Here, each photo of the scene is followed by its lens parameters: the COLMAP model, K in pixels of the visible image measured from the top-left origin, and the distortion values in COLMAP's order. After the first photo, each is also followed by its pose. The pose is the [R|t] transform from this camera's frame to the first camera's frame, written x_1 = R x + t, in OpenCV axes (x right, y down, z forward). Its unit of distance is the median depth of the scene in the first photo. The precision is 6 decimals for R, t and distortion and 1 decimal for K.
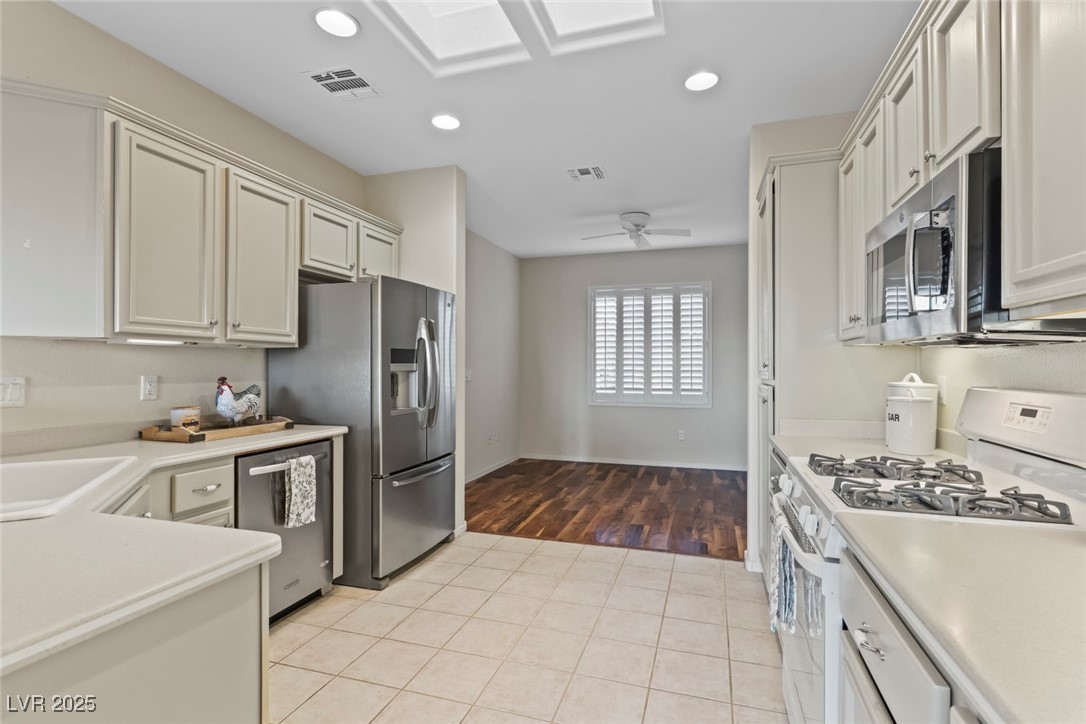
lens RADIAL K [[518.6, 0, 539.5], [0, 518.6, 365.7], [0, 0, 1]] dist [0.001364, -0.000479]
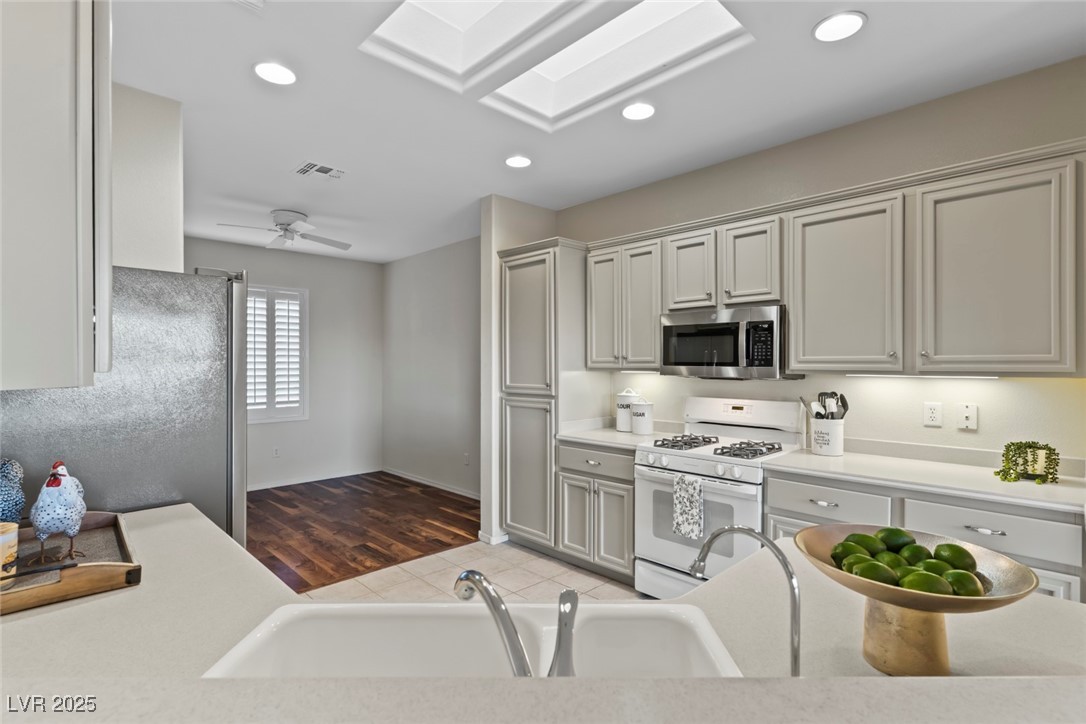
lens RADIAL K [[518.6, 0, 548.2], [0, 518.6, 363.0], [0, 0, 1]] dist [0.001364, -0.000479]
pose [[0.458709, 0.002964, 0.888582, -0.328298], [-0.001268, 0.999996, -0.002681, -0.022467], [-0.888586, 0.000103, 0.458710, 0.148372]]
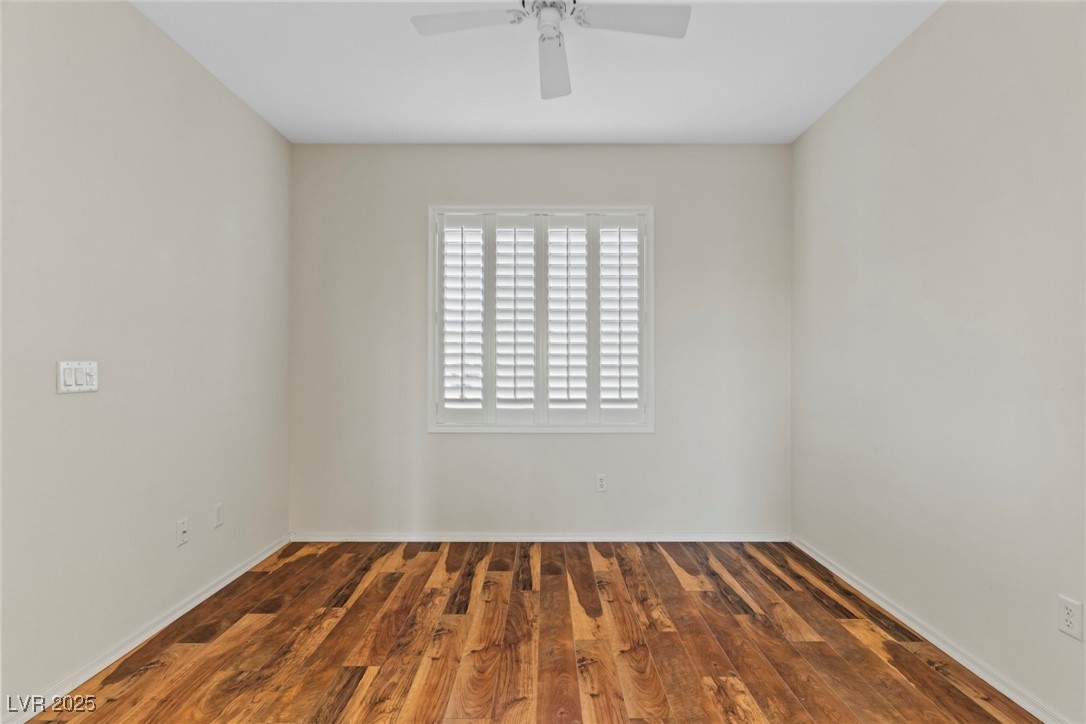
lens RADIAL K [[518.6, 0, 544.2], [0, 518.6, 368.3], [0, 0, 1]] dist [0.001364, -0.000479]
pose [[0.951357, -0.000930, 0.308089, 0.046243], [-0.000017, 0.999995, 0.003073, 0.010495], [-0.308090, -0.002929, 0.951353, 0.499338]]
